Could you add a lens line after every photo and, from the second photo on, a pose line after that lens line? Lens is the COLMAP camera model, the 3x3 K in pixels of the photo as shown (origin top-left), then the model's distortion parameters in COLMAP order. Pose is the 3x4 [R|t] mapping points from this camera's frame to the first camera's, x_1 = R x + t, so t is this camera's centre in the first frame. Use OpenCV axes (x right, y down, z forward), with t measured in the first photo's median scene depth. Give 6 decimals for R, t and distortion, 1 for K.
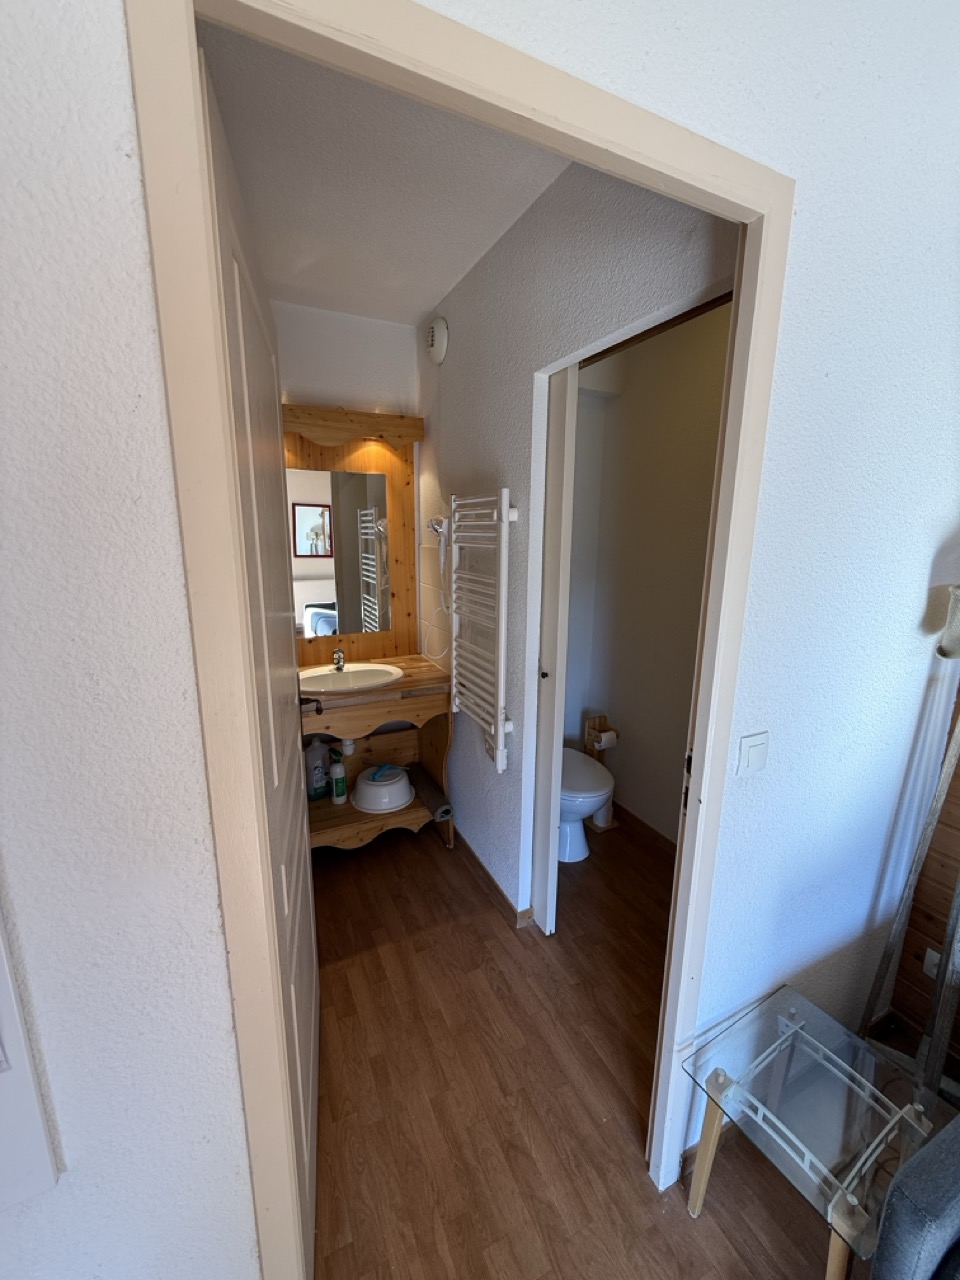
lens RADIAL K [[516.6, 0, 484.0], [0, 516.6, 639.3], [0, 0, 1]] dist [0.000016, 0.000169]
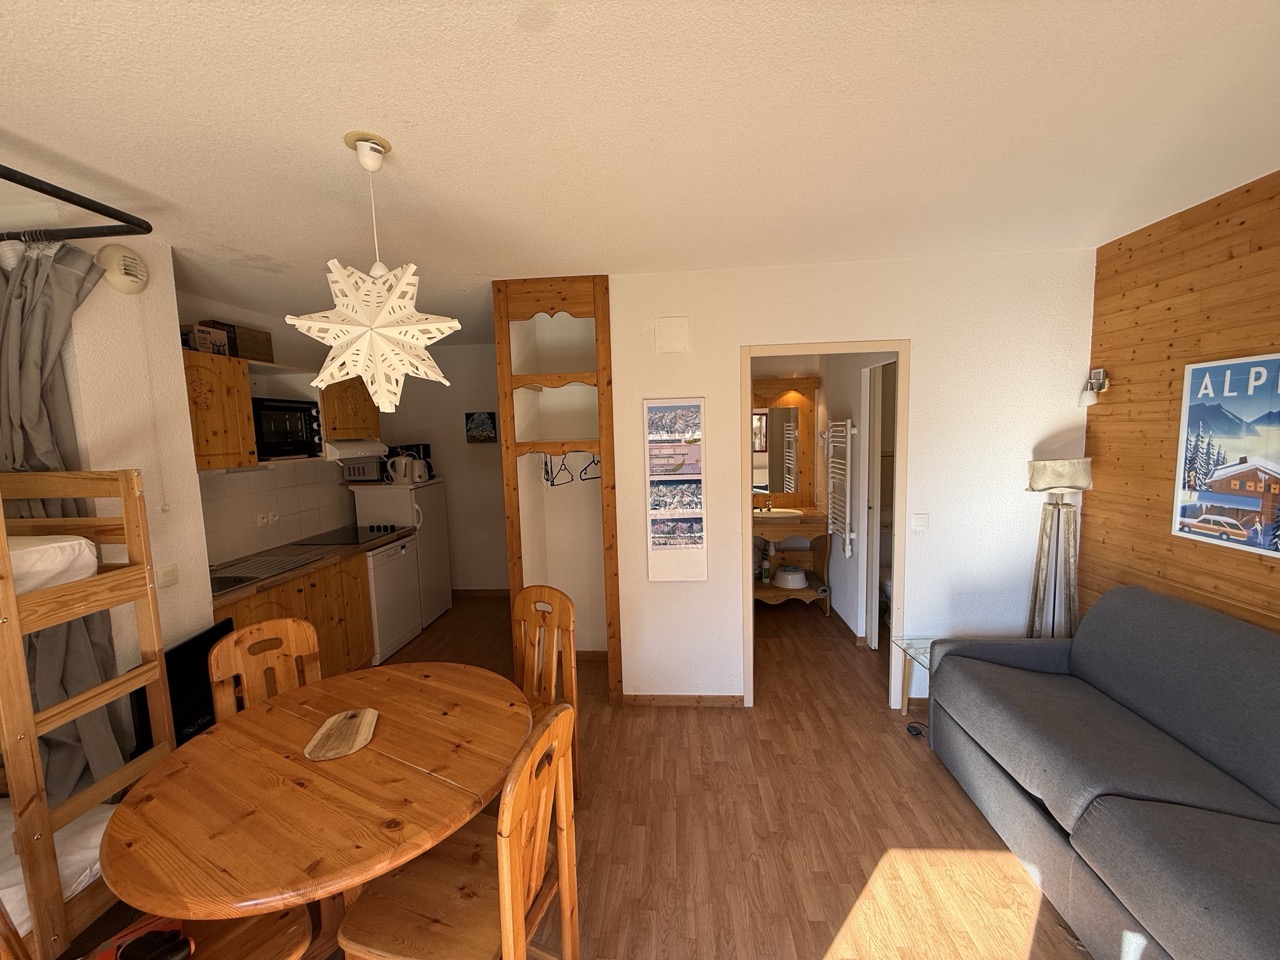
lens RADIAL K [[510.0, 0, 637.6], [0, 510.0, 480.4], [0, 0, 1]] dist [-0.000986, 0.000645]
pose [[0.863676, 0.014533, -0.503838, 0.255454], [-0.065998, 0.994239, -0.084456, 0.146058], [0.499708, 0.106195, 0.859660, -0.901353]]
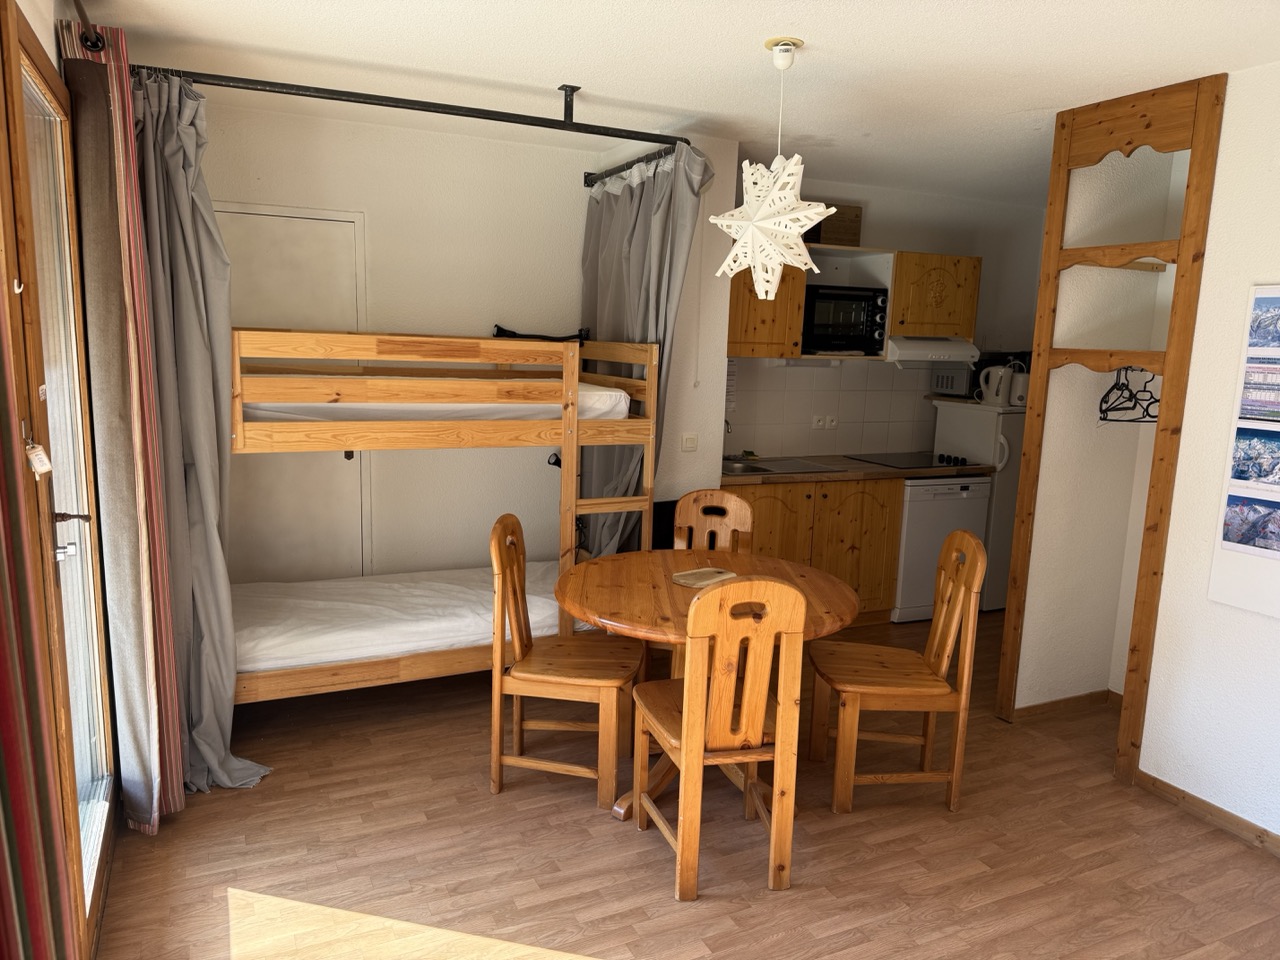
lens RADIAL K [[902.2, 0, 645.9], [0, 902.2, 488.5], [0, 0, 1]] dist [0.114201, -0.139003]
pose [[0.001889, 0.155237, -0.987875, 0.922112], [-0.239642, 0.959162, 0.150267, 0.126576], [0.970860, 0.236452, 0.039013, -0.663407]]
